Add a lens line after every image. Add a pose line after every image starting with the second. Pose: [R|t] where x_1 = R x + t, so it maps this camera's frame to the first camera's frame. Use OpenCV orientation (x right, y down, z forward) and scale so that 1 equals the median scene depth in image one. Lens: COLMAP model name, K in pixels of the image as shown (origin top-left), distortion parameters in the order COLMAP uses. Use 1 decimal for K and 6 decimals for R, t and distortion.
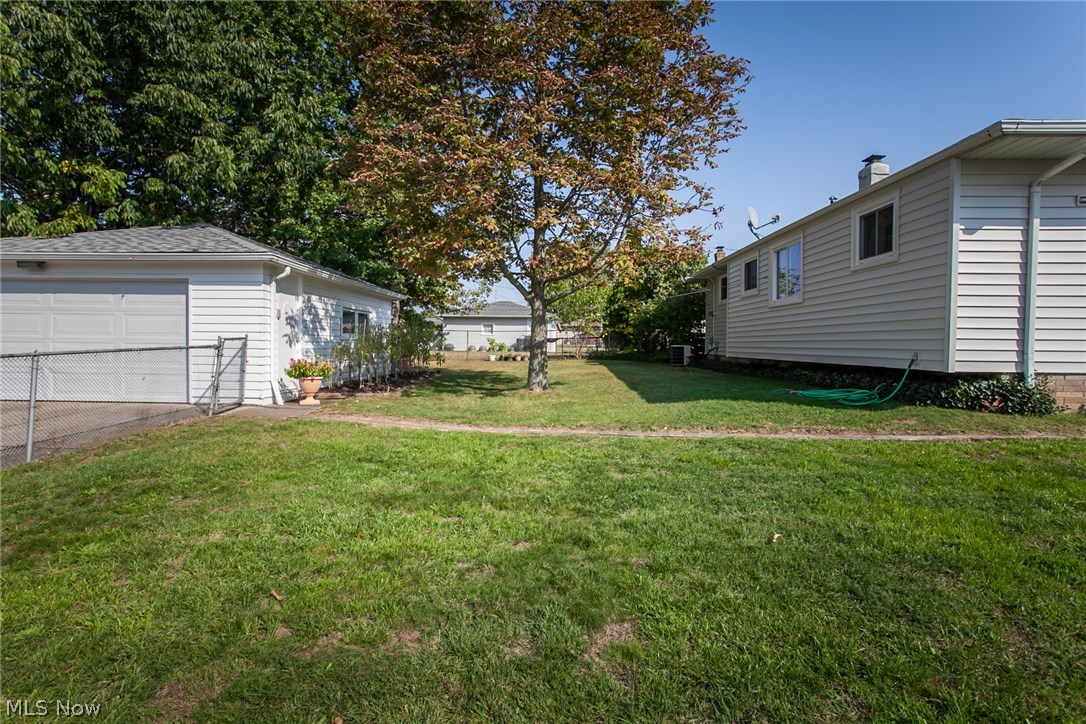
lens RADIAL K [[521.3, 0, 535.6], [0, 521.3, 354.4], [0, 0, 1]] dist [-0.038188, 0.013598]
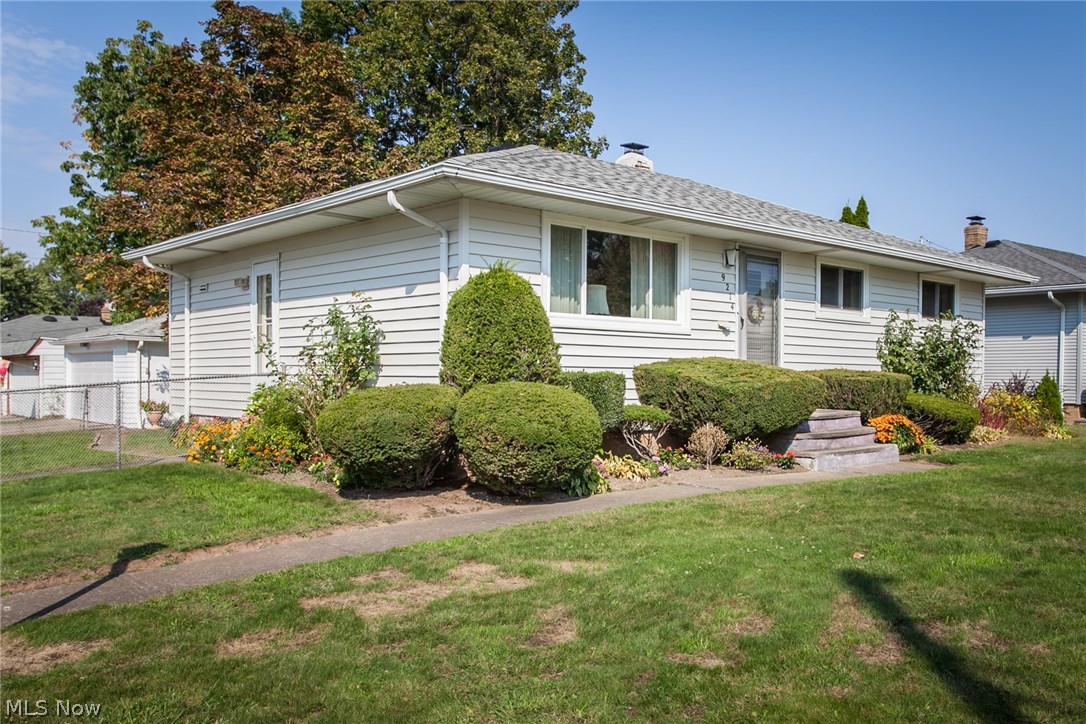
lens RADIAL K [[918.2, 0, 544.7], [0, 918.2, 369.6], [0, 0, 1]] dist [0.053011, 0.013979]
pose [[0.673883, -0.012459, -0.738733, 2.513391], [-0.015093, 0.999417, -0.030623, -0.014312], [0.738684, 0.031786, 0.673302, 0.008117]]
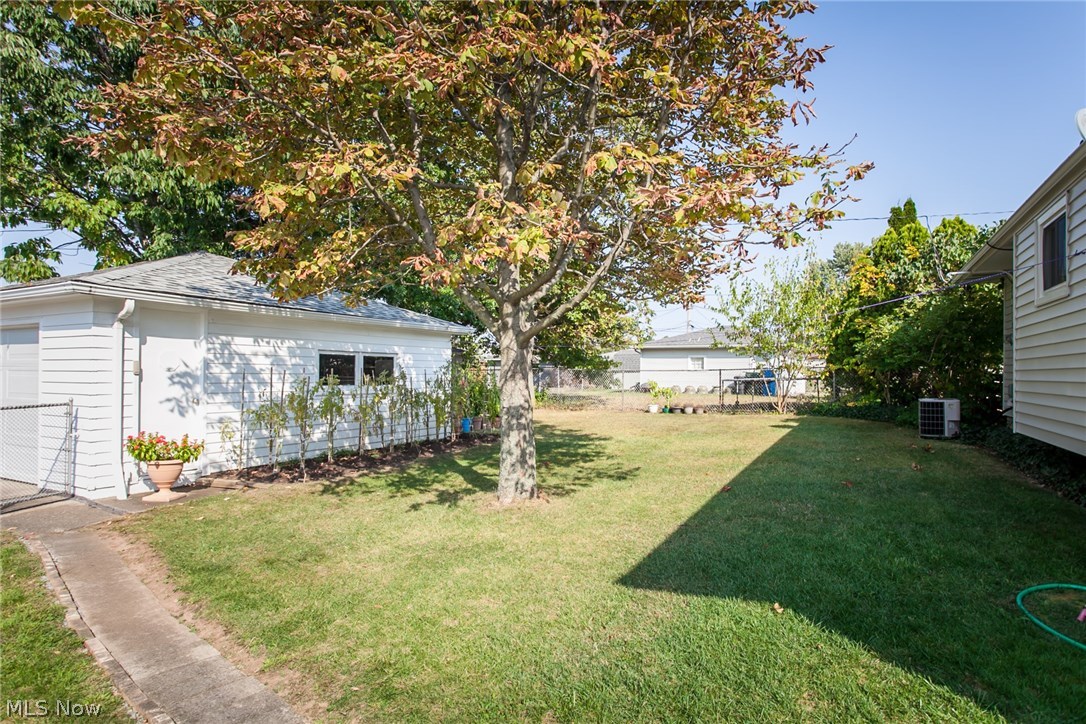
lens RADIAL K [[613.2, 0, 509.1], [0, 613.2, 373.1], [0, 0, 1]] dist [-0.021575, 0.001542]
pose [[0.894174, -0.007469, -0.447657, 0.350641], [-0.005302, 0.999614, -0.027270, -0.053250], [0.447688, 0.026758, 0.893789, 0.517388]]
